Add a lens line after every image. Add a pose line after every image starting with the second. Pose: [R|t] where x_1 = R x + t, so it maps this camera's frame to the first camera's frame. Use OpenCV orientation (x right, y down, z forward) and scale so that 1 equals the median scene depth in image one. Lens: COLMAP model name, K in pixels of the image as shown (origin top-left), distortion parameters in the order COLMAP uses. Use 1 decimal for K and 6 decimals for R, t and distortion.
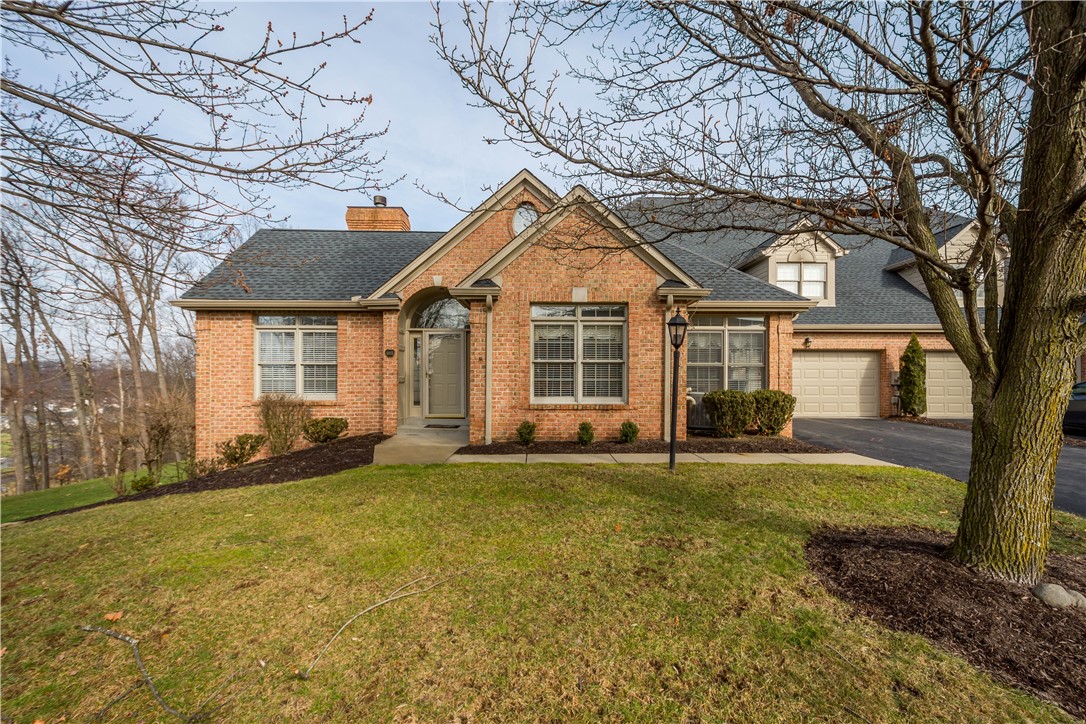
lens RADIAL K [[476.8, 0, 540.6], [0, 476.8, 364.3], [0, 0, 1]] dist [0.002503, -0.000574]
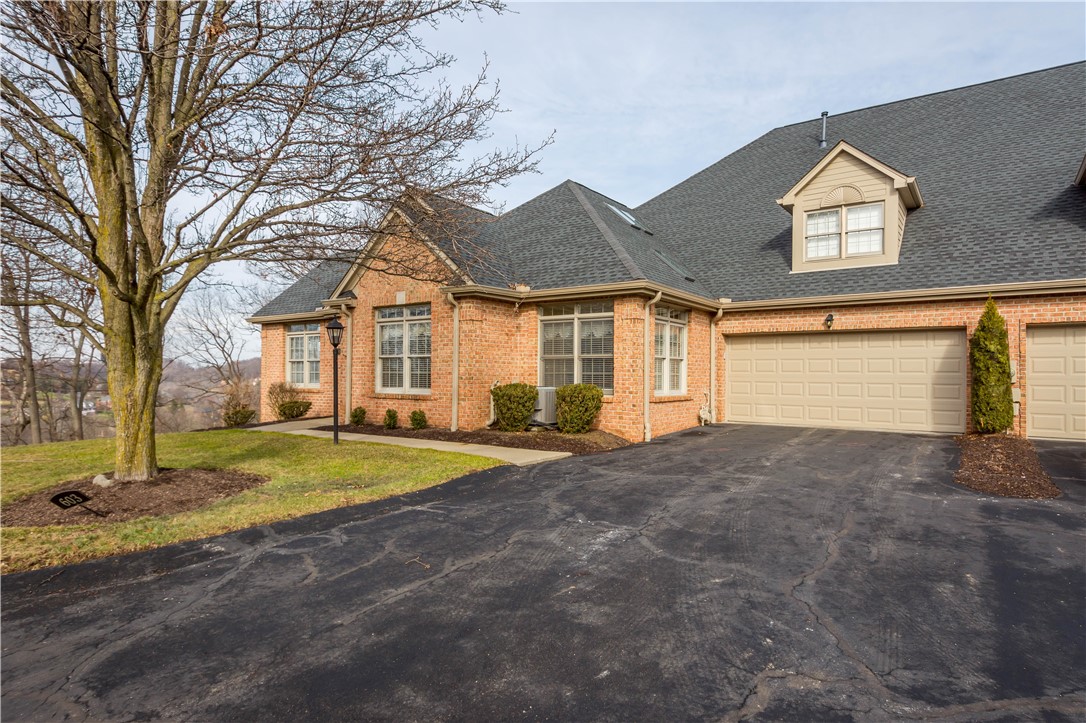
lens RADIAL K [[604.2, 0, 543.0], [0, 604.2, 361.5], [0, 0, 1]] dist [0.002697, 0.000155]
pose [[0.801696, -0.007378, -0.597687, 1.054108], [0.016136, 0.999827, 0.009302, -0.001738], [0.597515, -0.017102, 0.801676, 0.039384]]
